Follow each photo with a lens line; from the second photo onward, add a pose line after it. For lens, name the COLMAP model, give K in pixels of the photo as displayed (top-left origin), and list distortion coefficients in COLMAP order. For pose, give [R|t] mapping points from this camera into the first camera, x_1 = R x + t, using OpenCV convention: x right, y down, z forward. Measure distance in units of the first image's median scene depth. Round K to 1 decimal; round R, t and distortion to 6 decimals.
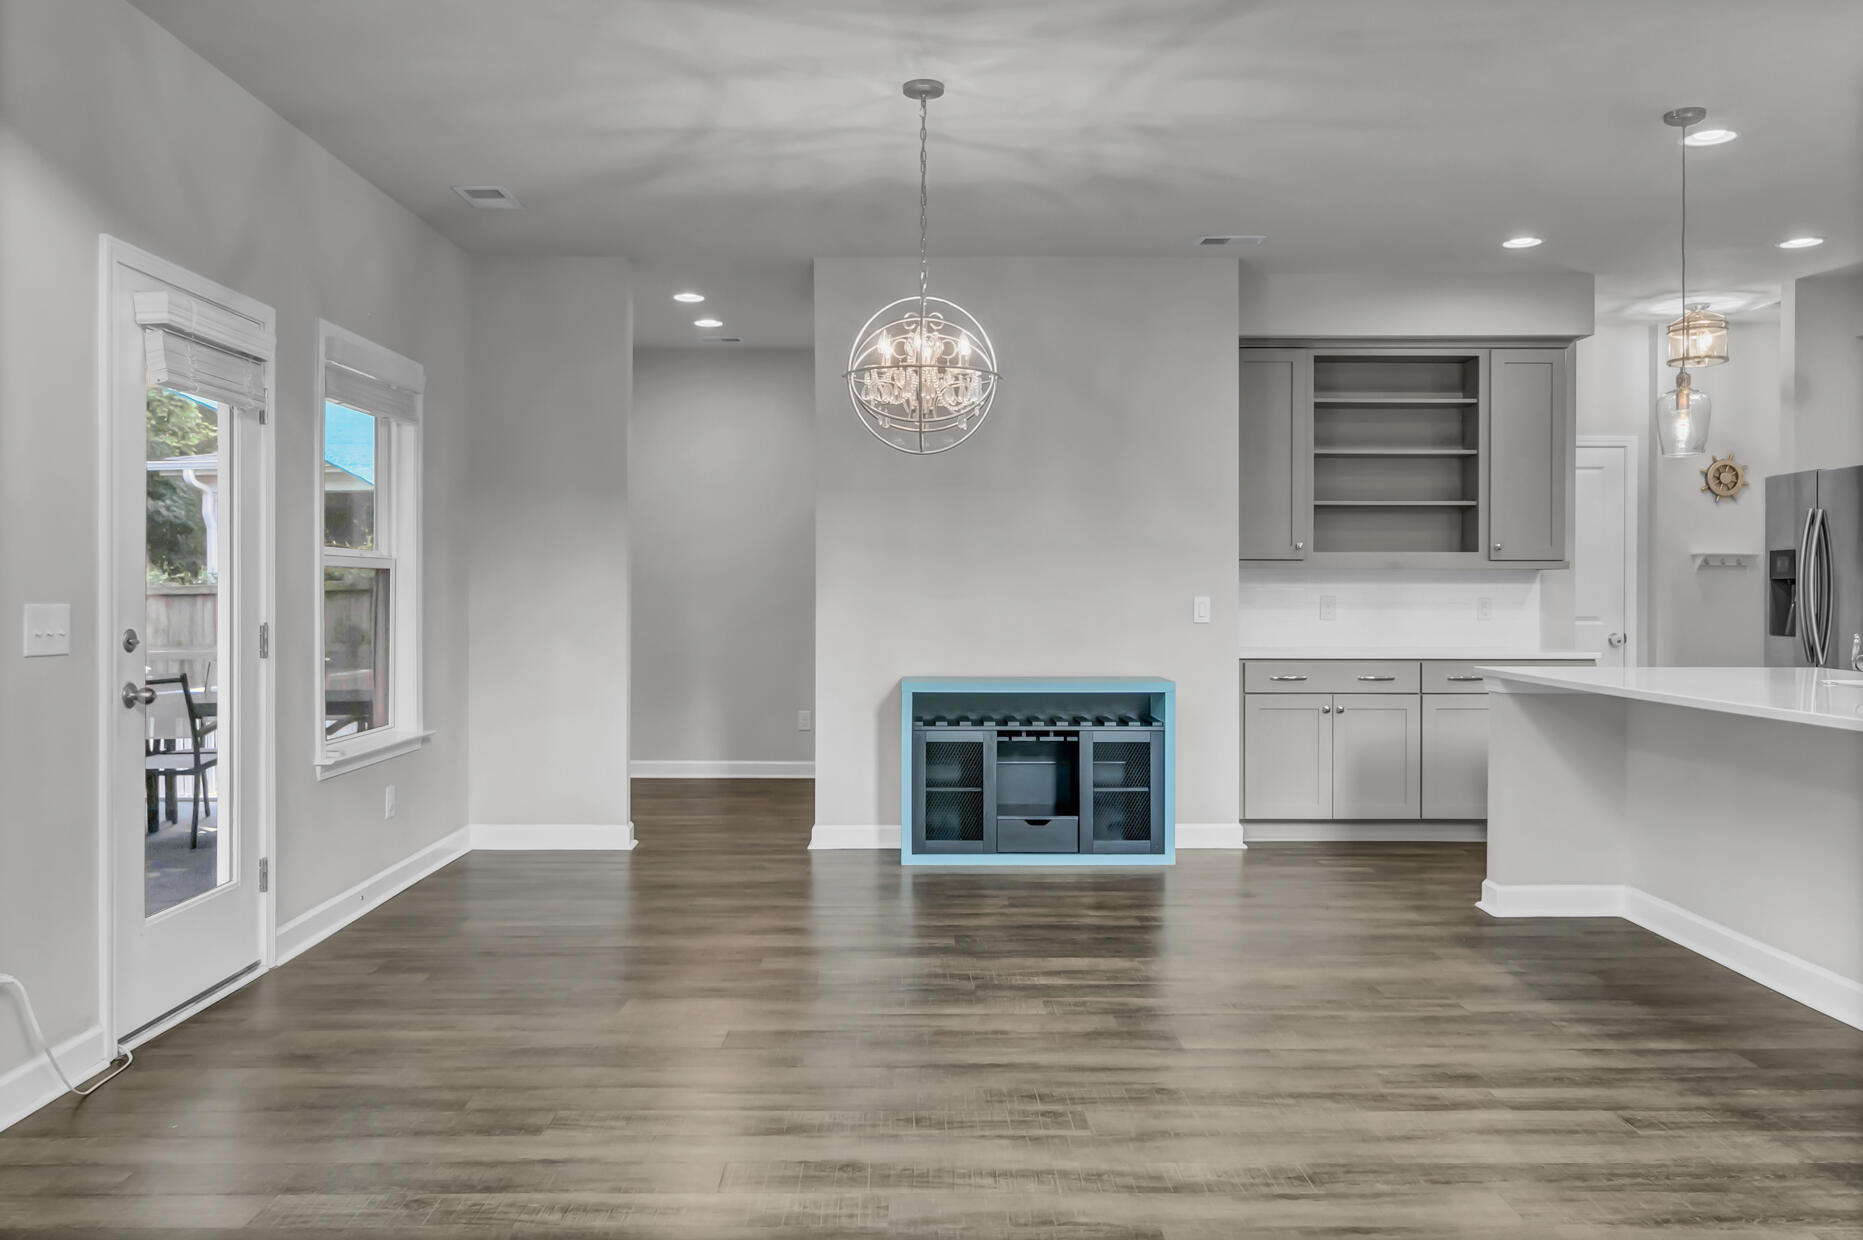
lens RADIAL K [[1405.4, 0, 926.4], [0, 1405.4, 593.4], [0, 0, 1]] dist [0.006527, 0.003656]
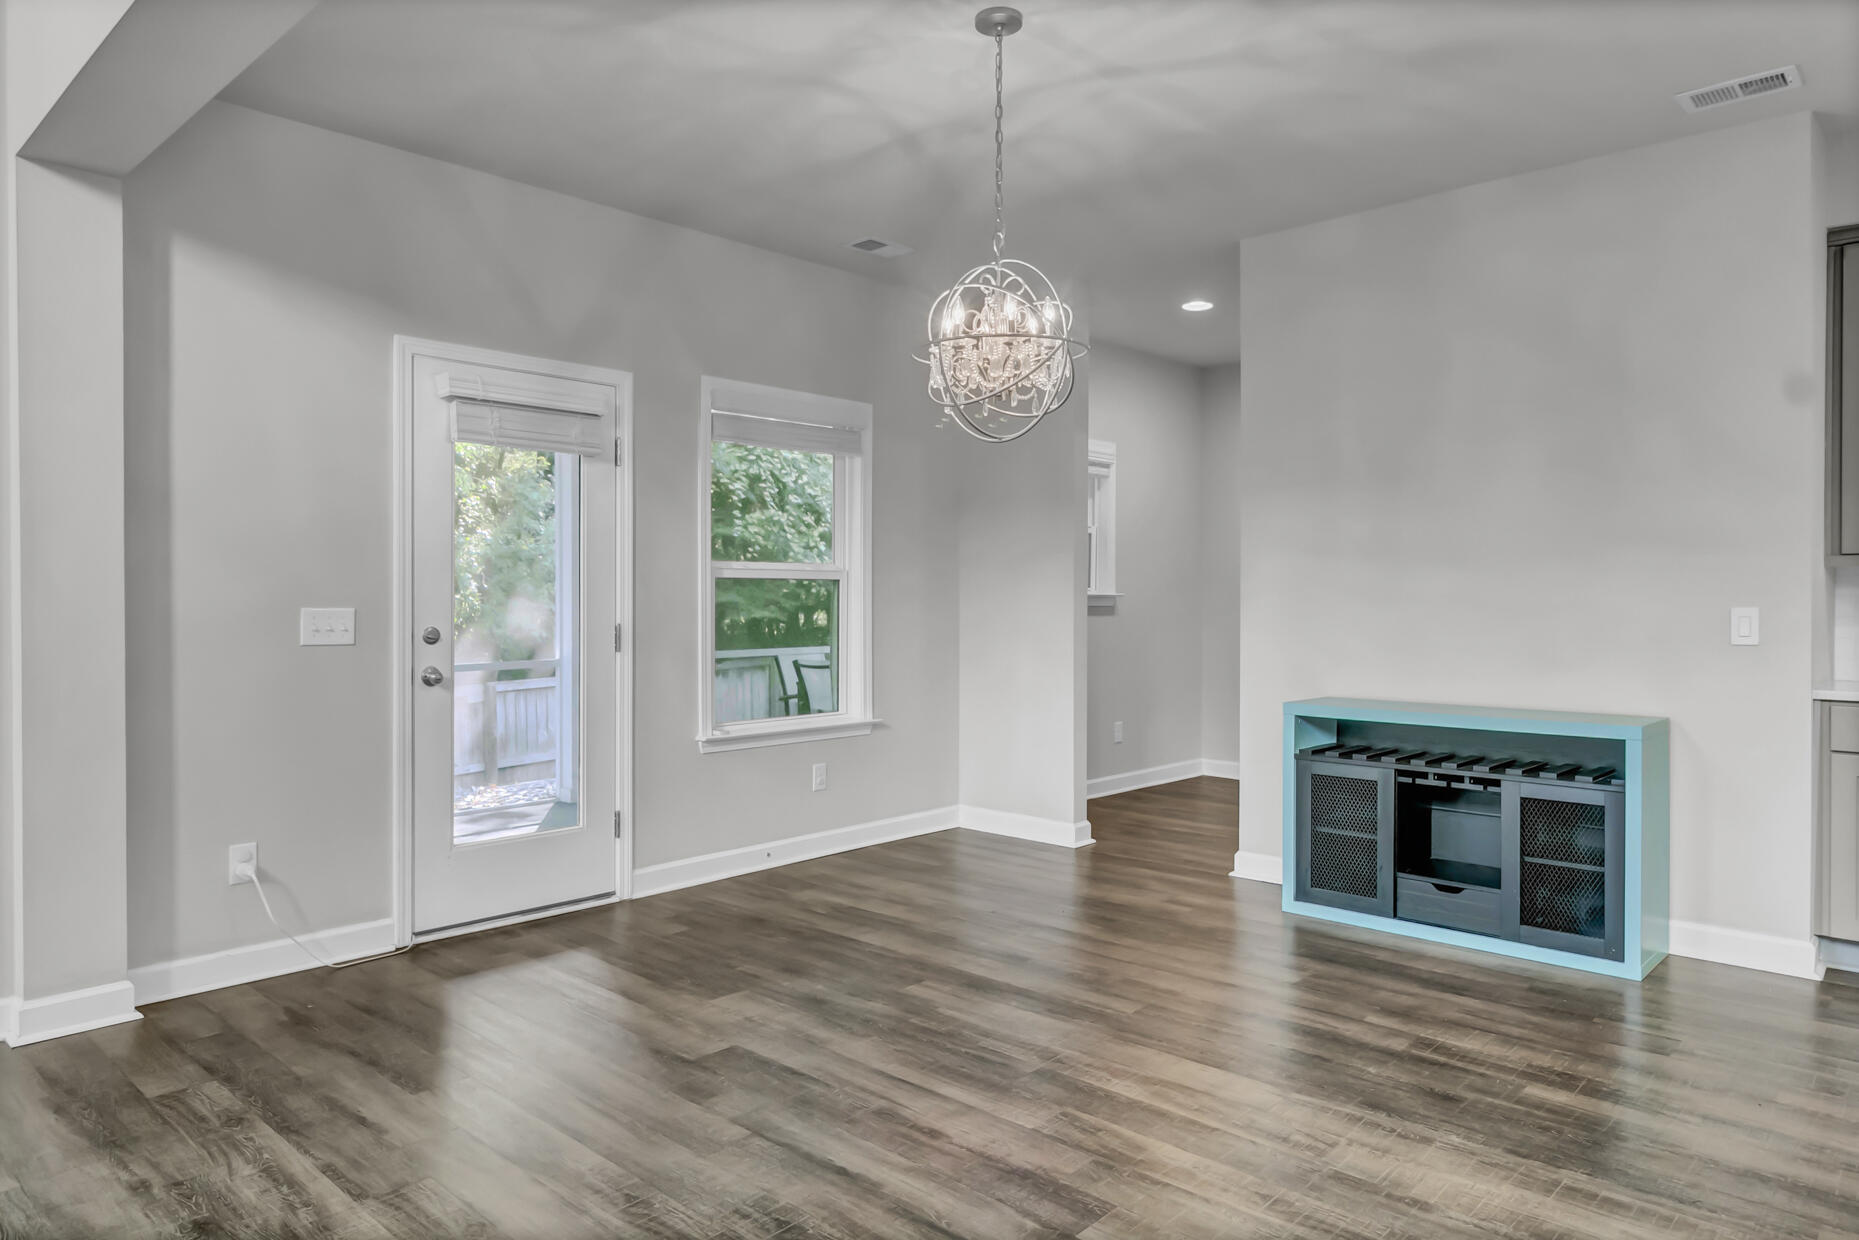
lens RADIAL K [[1181.1, 0, 924.8], [0, 1181.1, 606.0], [0, 0, 1]] dist [0.001508, 0.000320]
pose [[0.721469, 0.007027, -0.692411, 0.323375], [-0.001840, 0.999964, 0.008232, -0.003080], [0.692444, -0.004665, 0.721456, 0.302255]]
